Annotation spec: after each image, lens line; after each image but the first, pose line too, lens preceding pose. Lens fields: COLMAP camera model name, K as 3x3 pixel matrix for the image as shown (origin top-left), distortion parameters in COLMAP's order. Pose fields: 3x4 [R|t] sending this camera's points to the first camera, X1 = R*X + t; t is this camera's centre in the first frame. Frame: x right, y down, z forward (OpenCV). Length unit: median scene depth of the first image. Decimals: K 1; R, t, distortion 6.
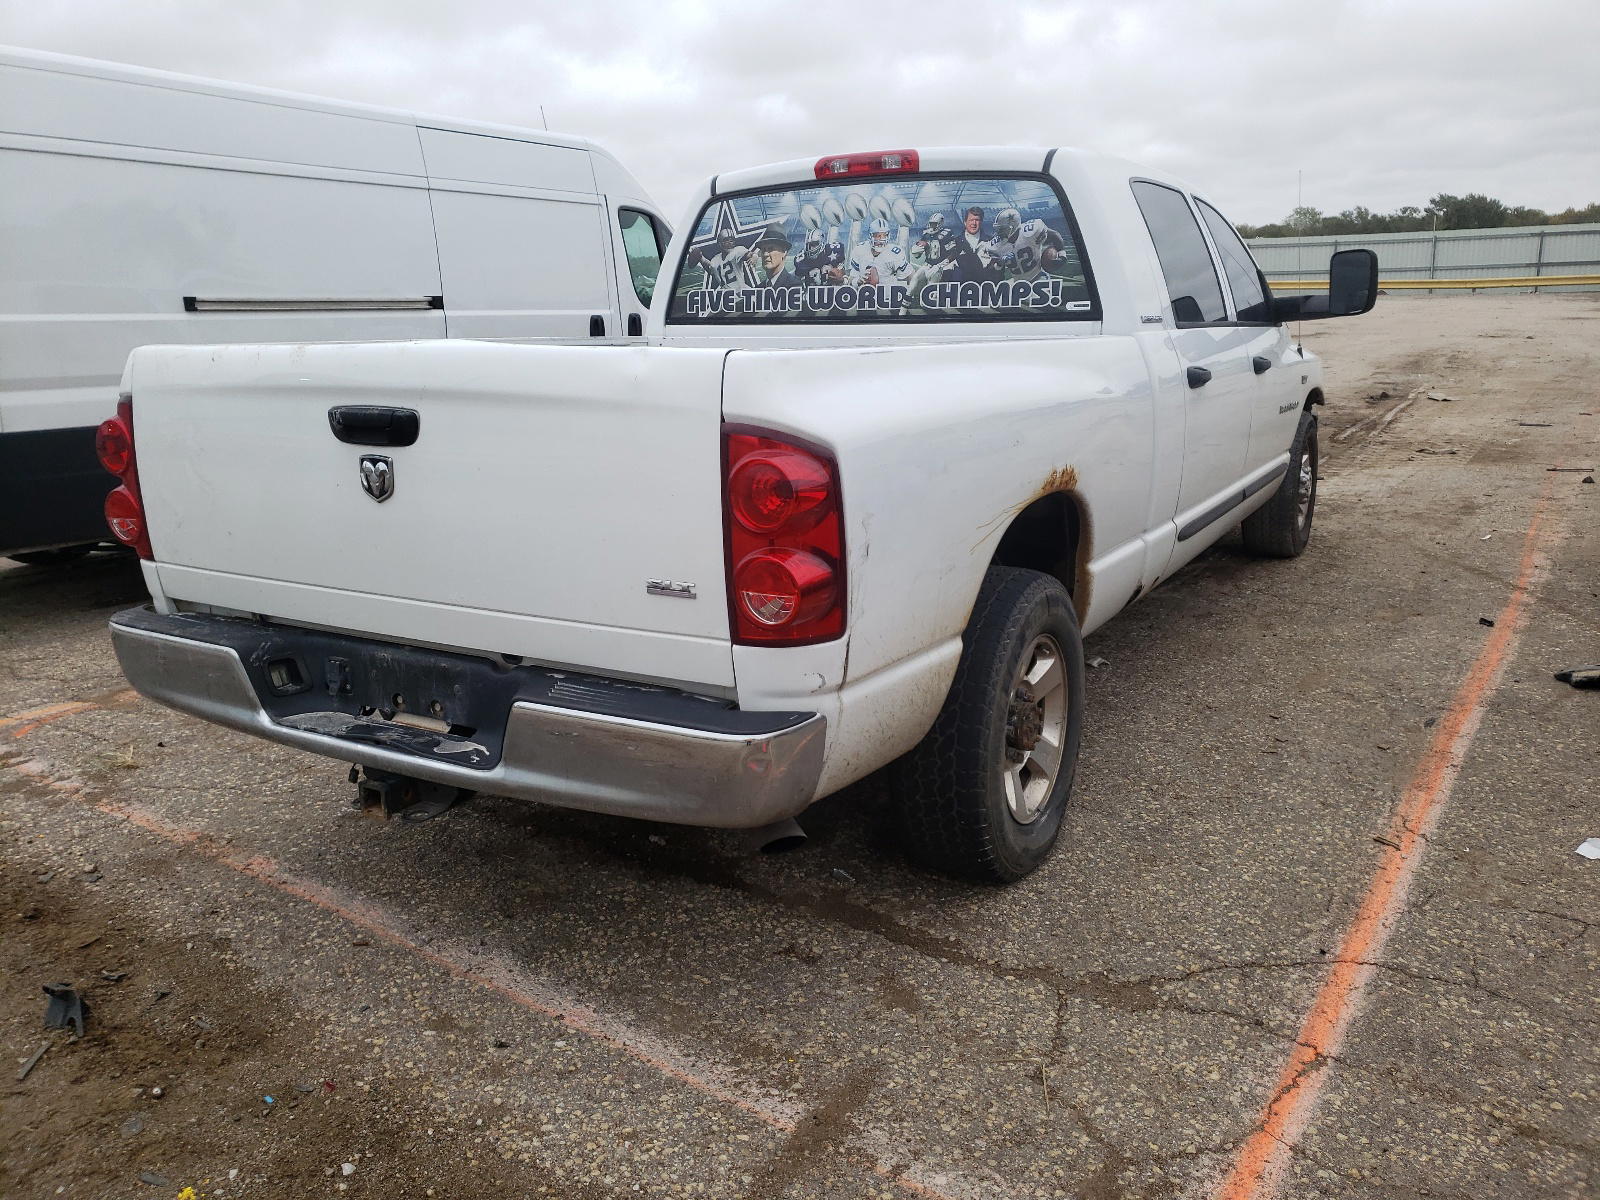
lens RADIAL K [[1211.2, 0, 802.2], [0, 1211.2, 591.4], [0, 0, 1]] dist [-0.001679, 0.033671]
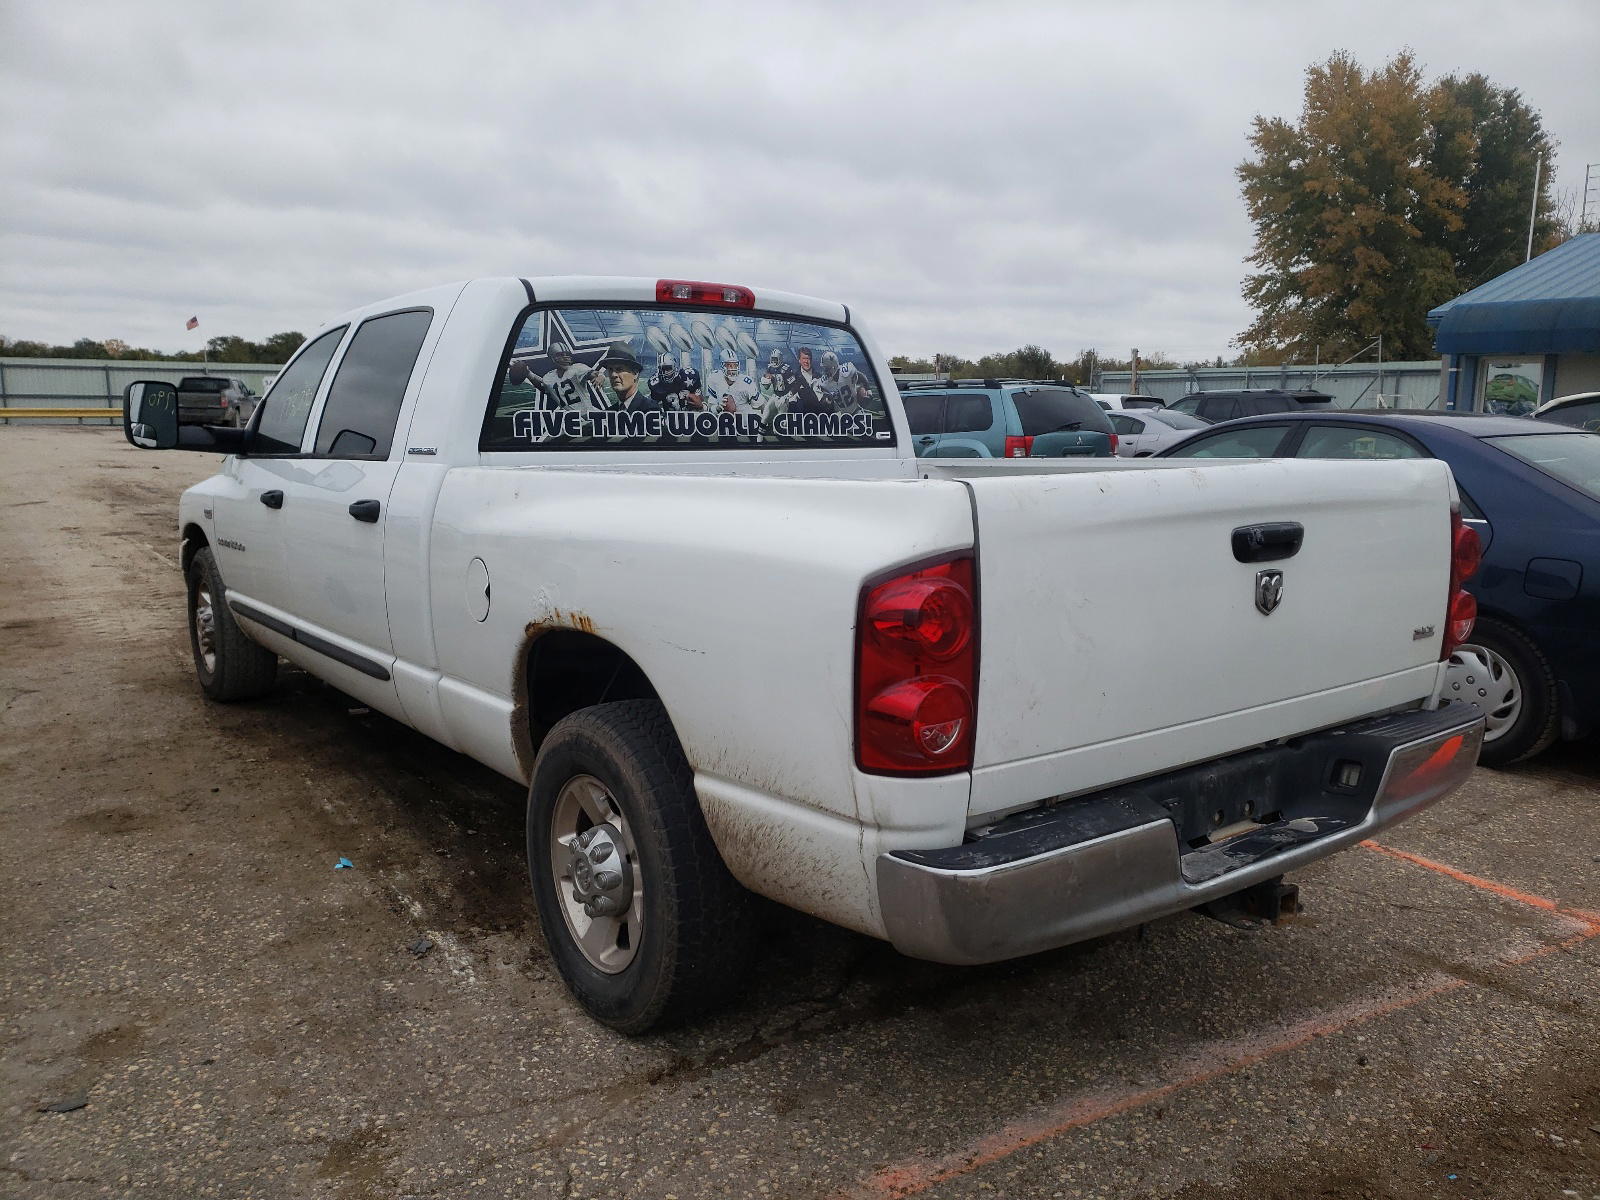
lens RADIAL K [[1215.1, 0, 797.0], [0, 1215.1, 618.6], [0, 0, 1]] dist [0.015377, 0.007253]
pose [[0.396777, -0.125469, 0.909299, -0.866406], [0.200516, 0.978537, 0.047527, -0.119424], [-0.895746, 0.163471, 0.413420, 0.550413]]
